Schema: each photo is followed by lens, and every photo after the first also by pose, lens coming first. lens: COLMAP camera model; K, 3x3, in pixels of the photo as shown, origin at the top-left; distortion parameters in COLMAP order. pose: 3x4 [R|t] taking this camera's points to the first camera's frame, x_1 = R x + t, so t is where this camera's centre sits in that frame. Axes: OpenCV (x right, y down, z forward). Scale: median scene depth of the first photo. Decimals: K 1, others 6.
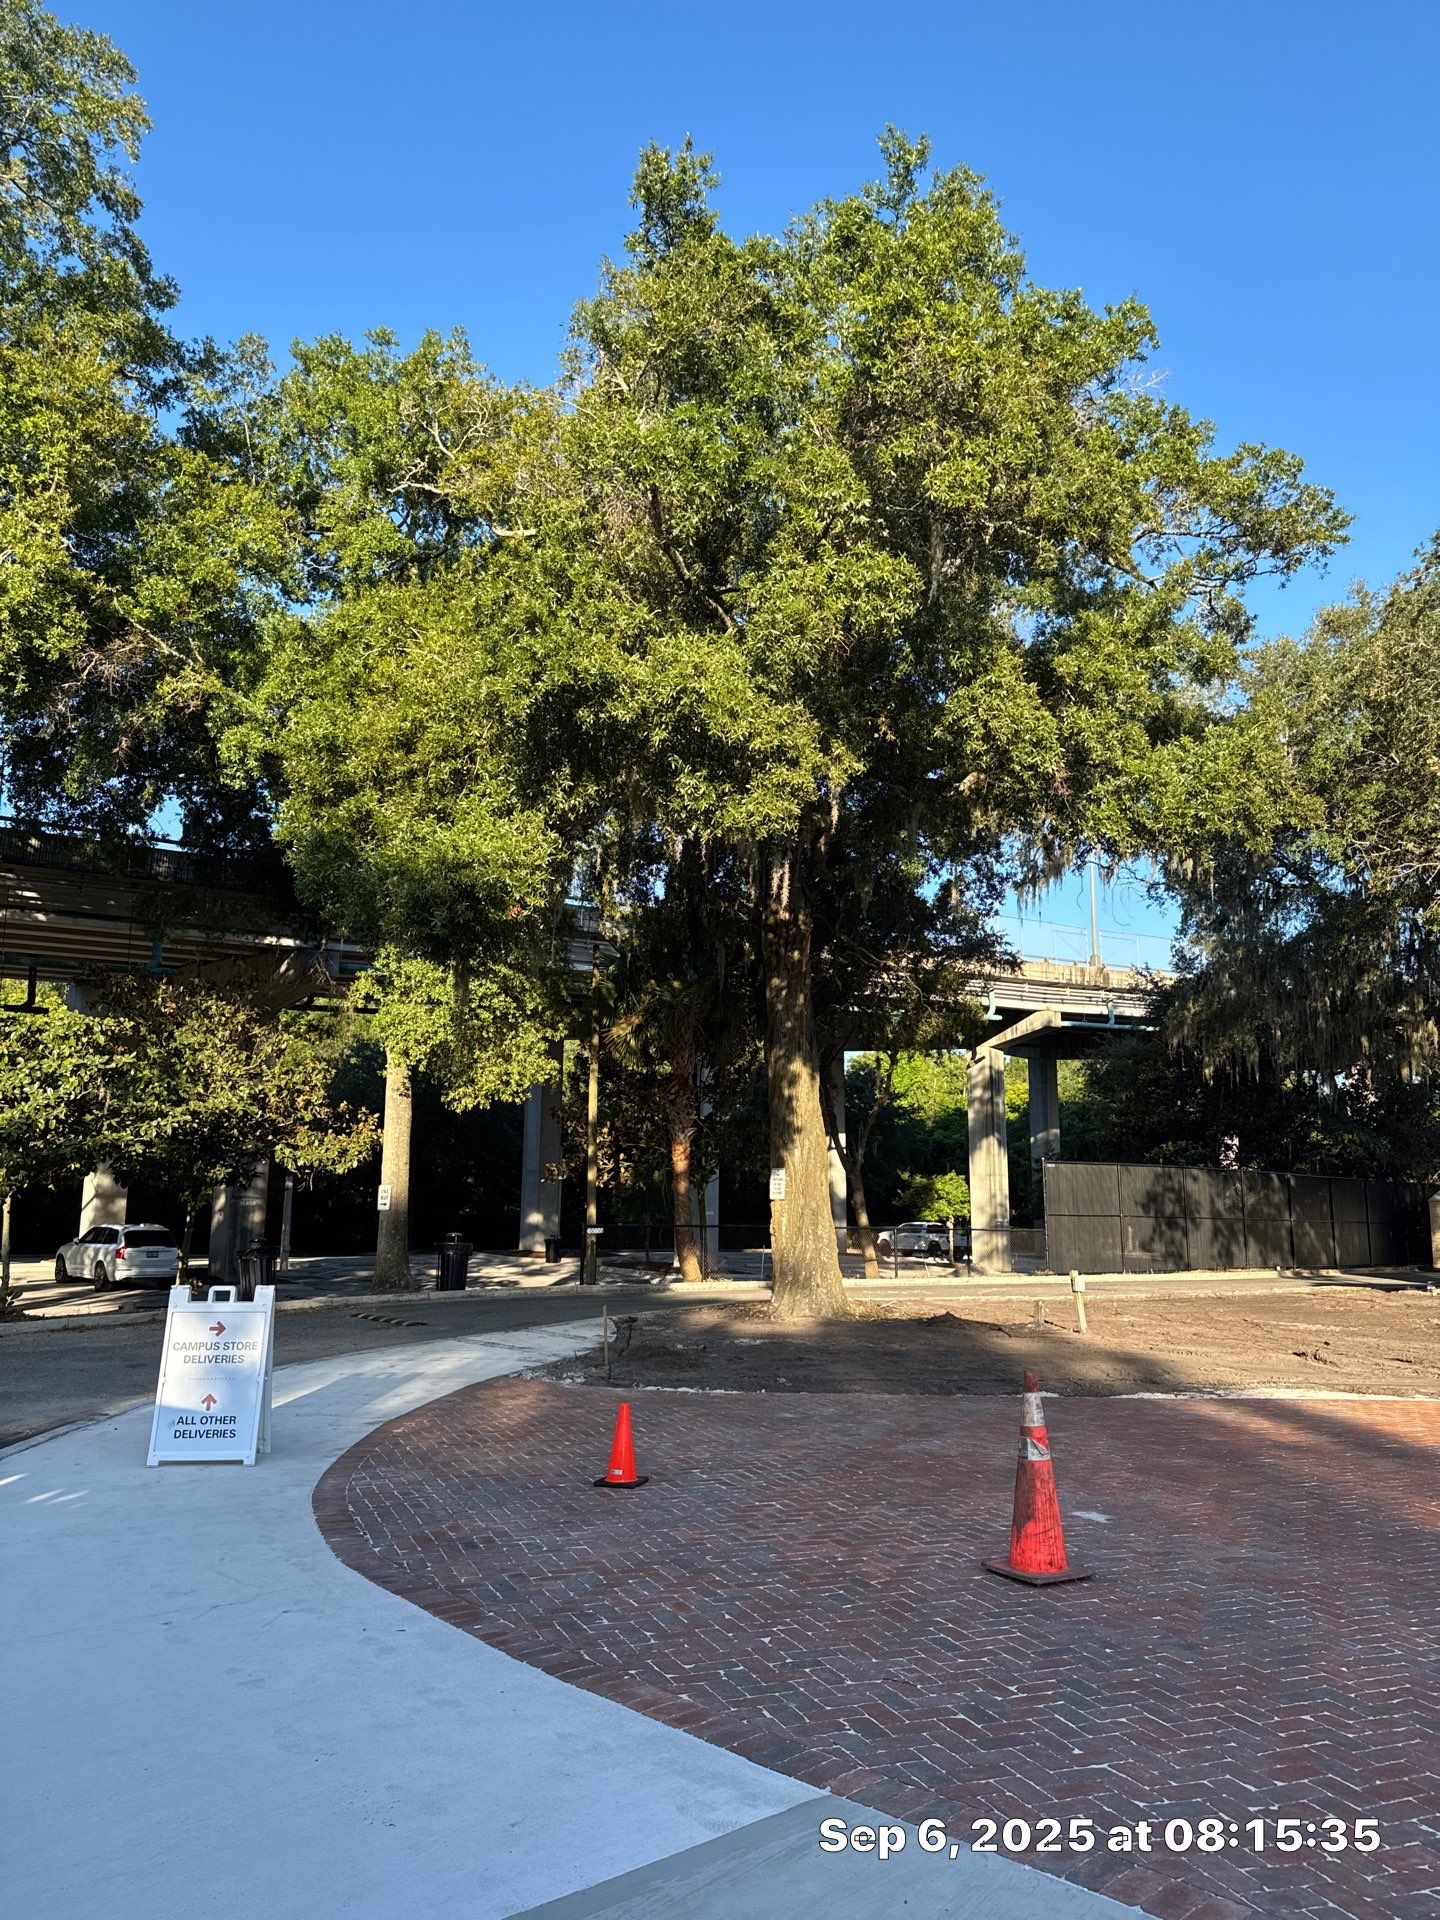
lens RADIAL K [[1339.6, 0, 720.5], [0, 1339.6, 964.3], [0, 0, 1]] dist [0.084839, -0.106263]
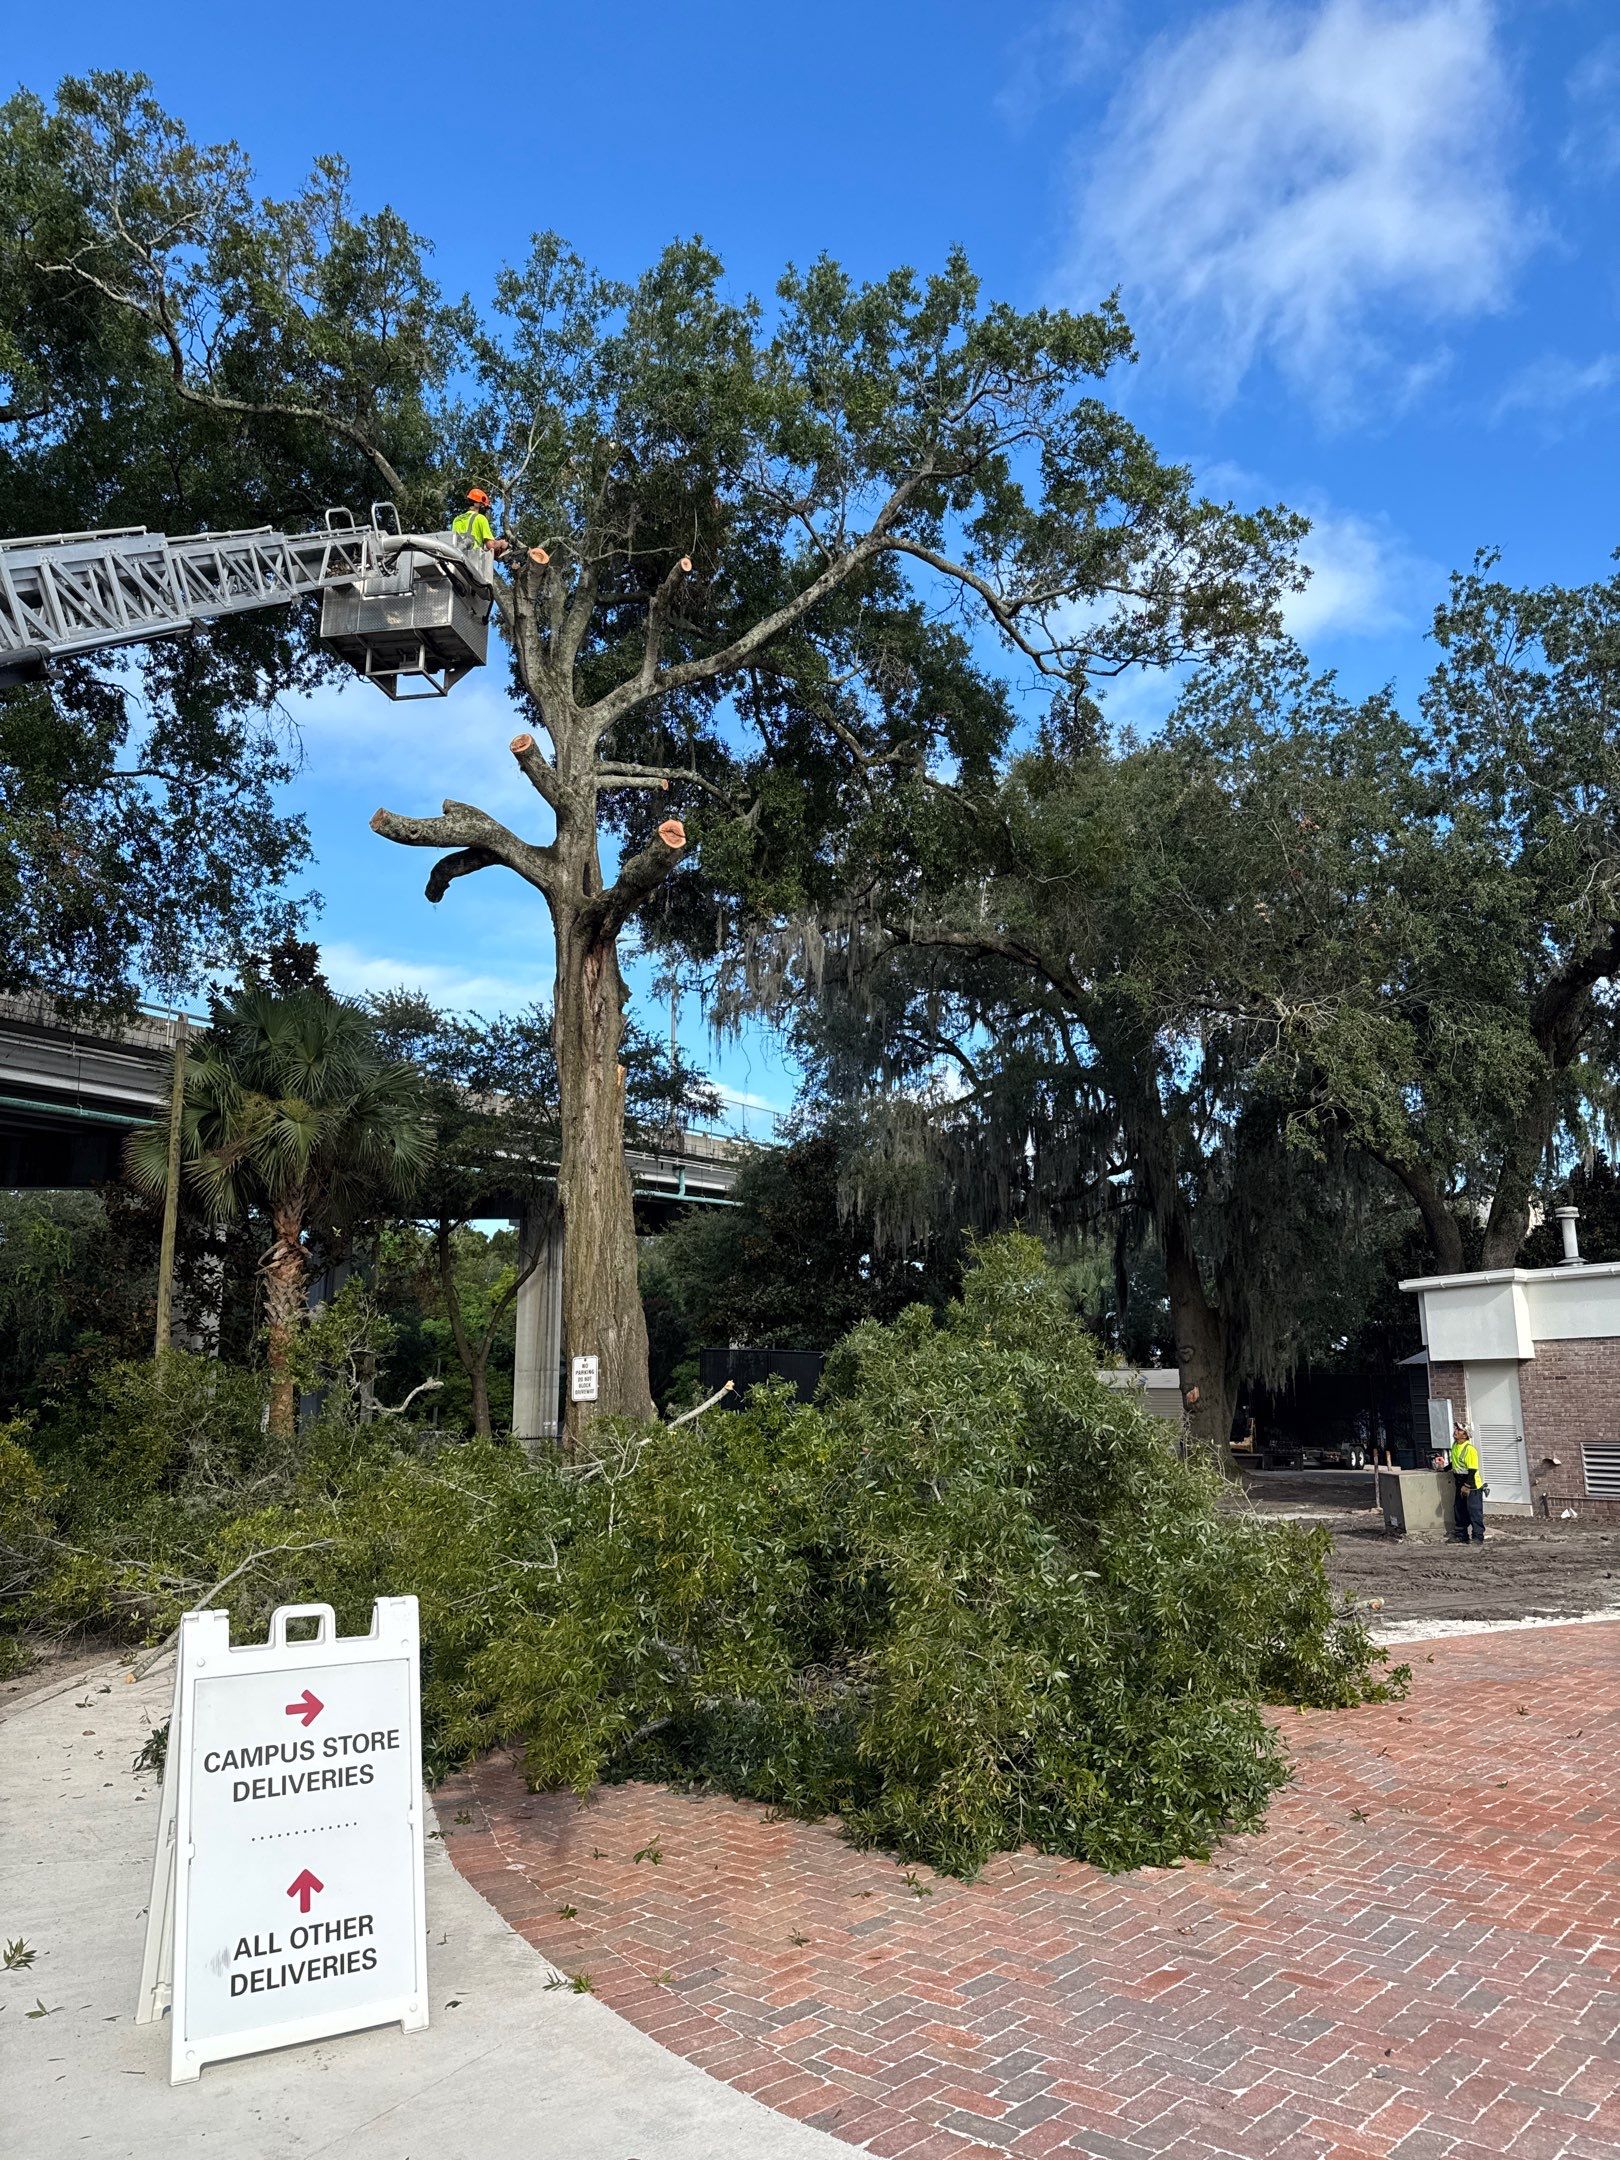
lens RADIAL K [[1507.1, 0, 812.2], [0, 1507.1, 1086.3], [0, 0, 1]] dist [0.084839, -0.106263]
pose [[0.898859, 0.068765, 0.432809, -0.181754], [-0.055033, 0.997506, -0.044193, 0.034619], [-0.434769, 0.015905, 0.900402, 0.199631]]
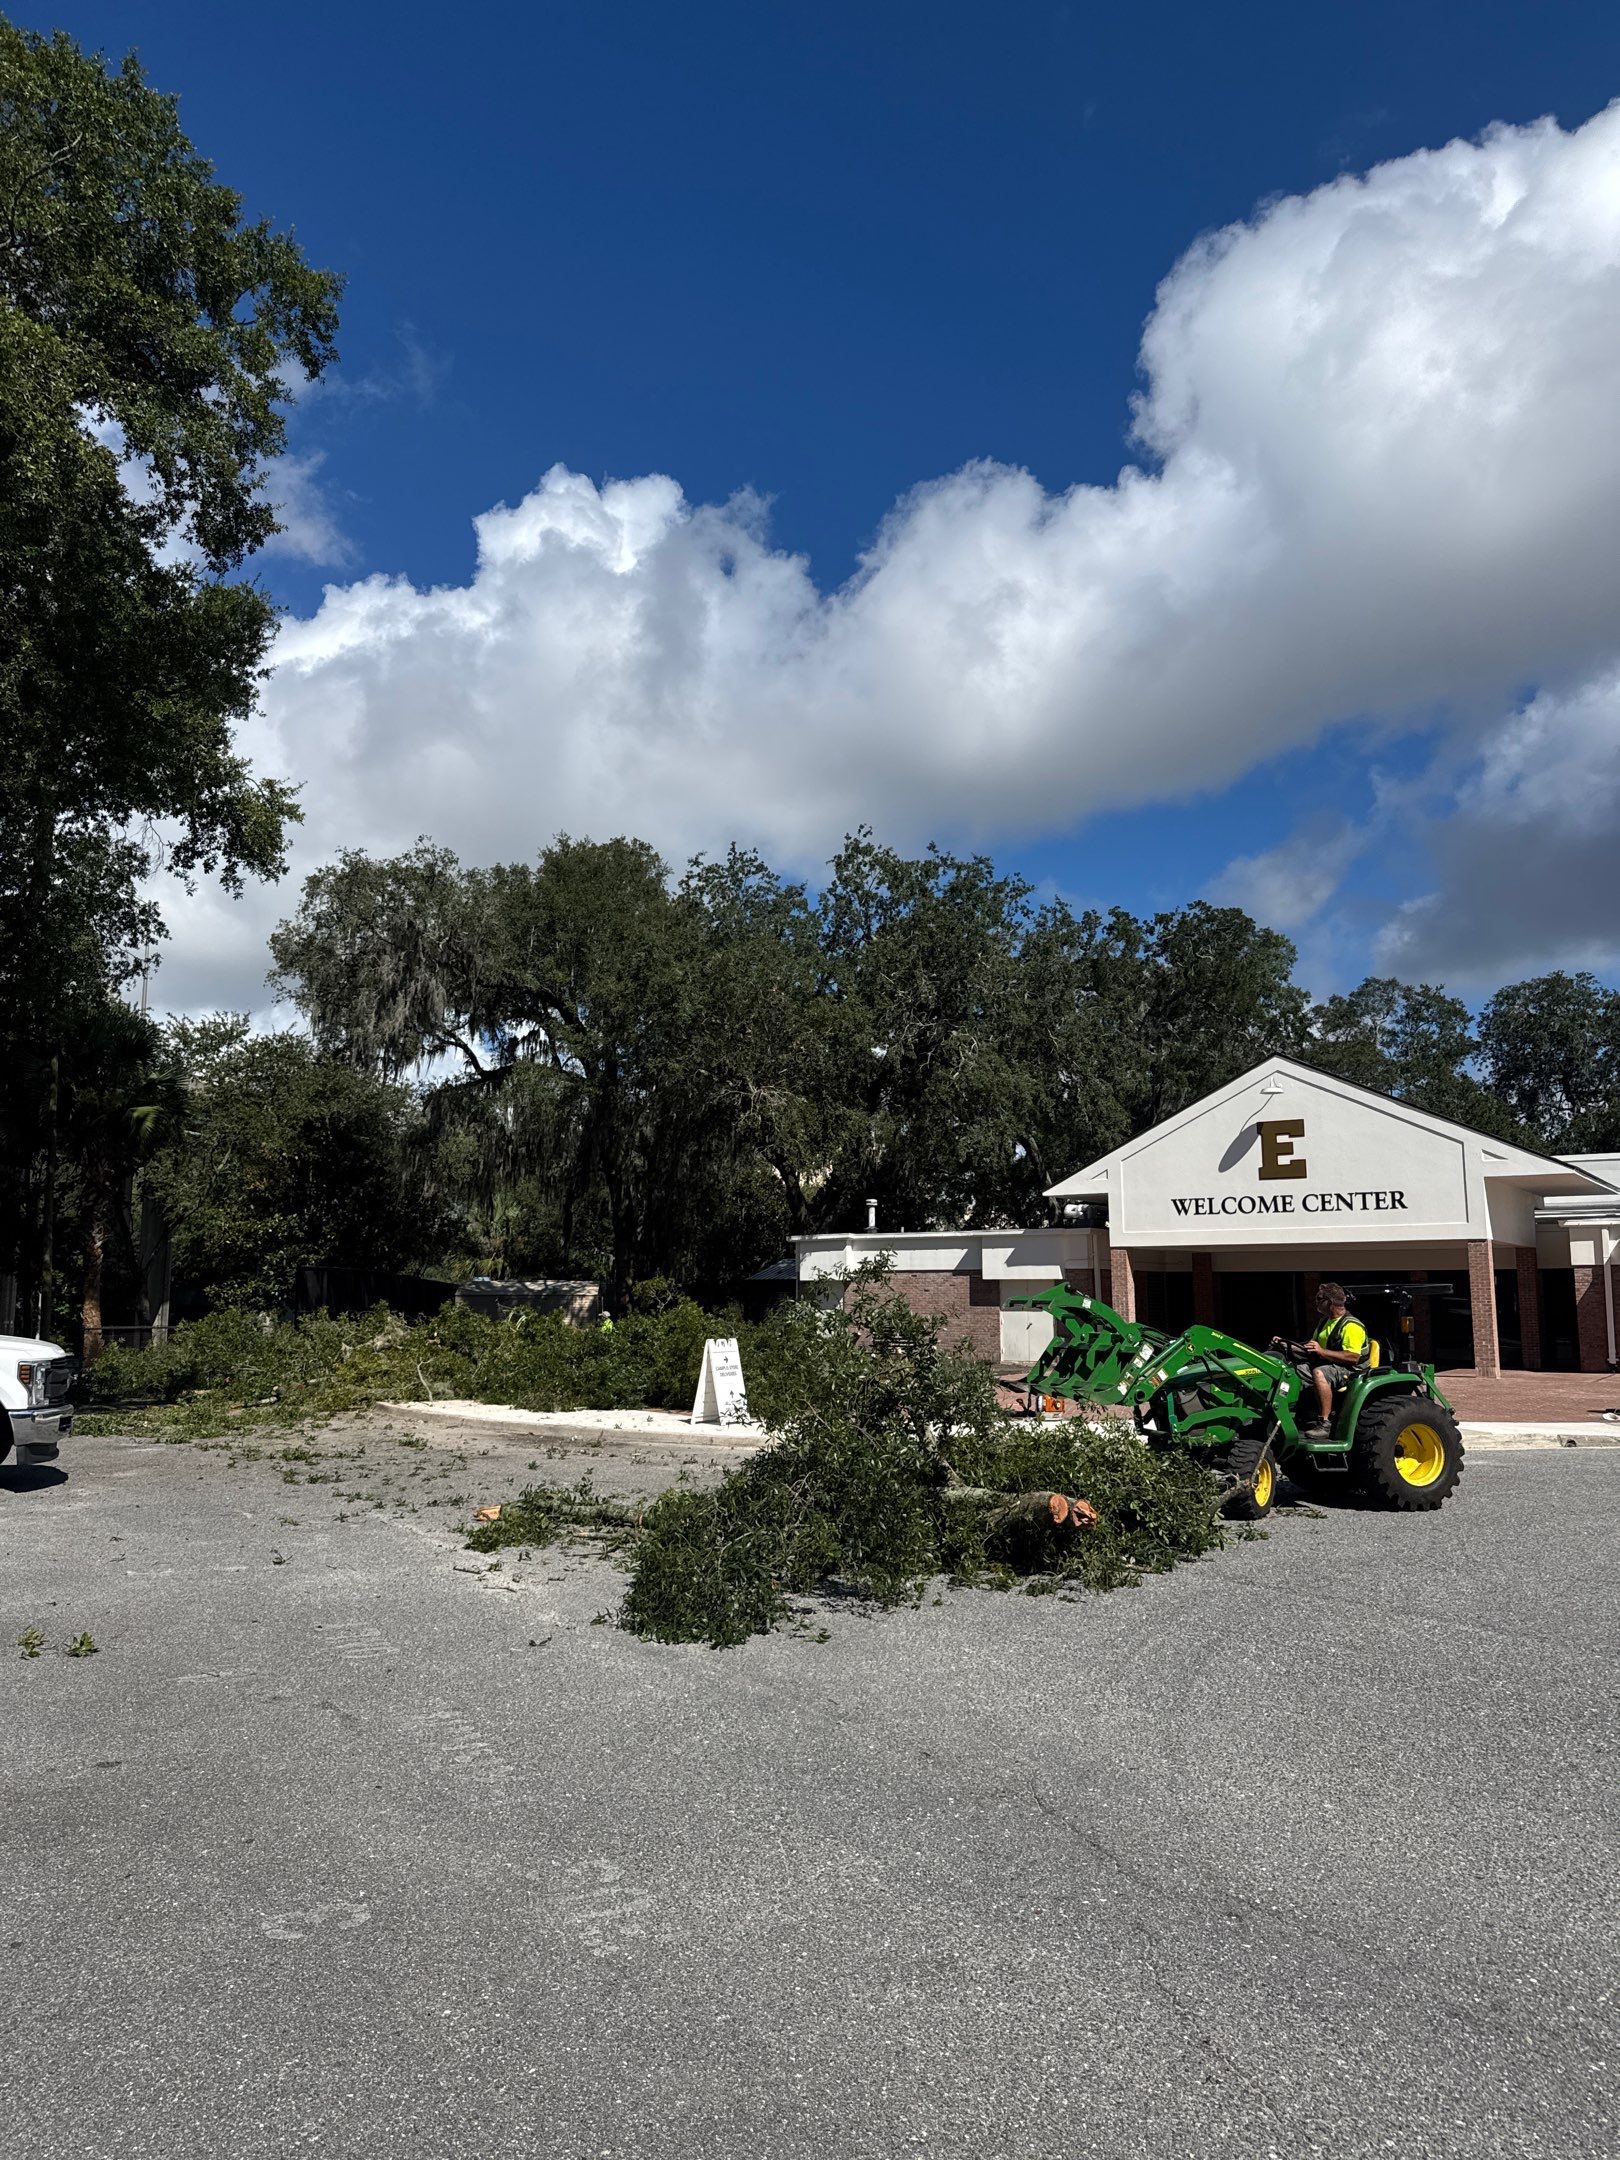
lens RADIAL K [[1507.1, 0, 802.0], [0, 1507.1, 1092.4], [0, 0, 1]] dist [0.084839, -0.106263]
pose [[0.600039, 0.099541, 0.793753, -0.863323], [-0.130757, 0.991088, -0.025442, -0.034233], [-0.789212, -0.088523, 0.607707, -0.171626]]
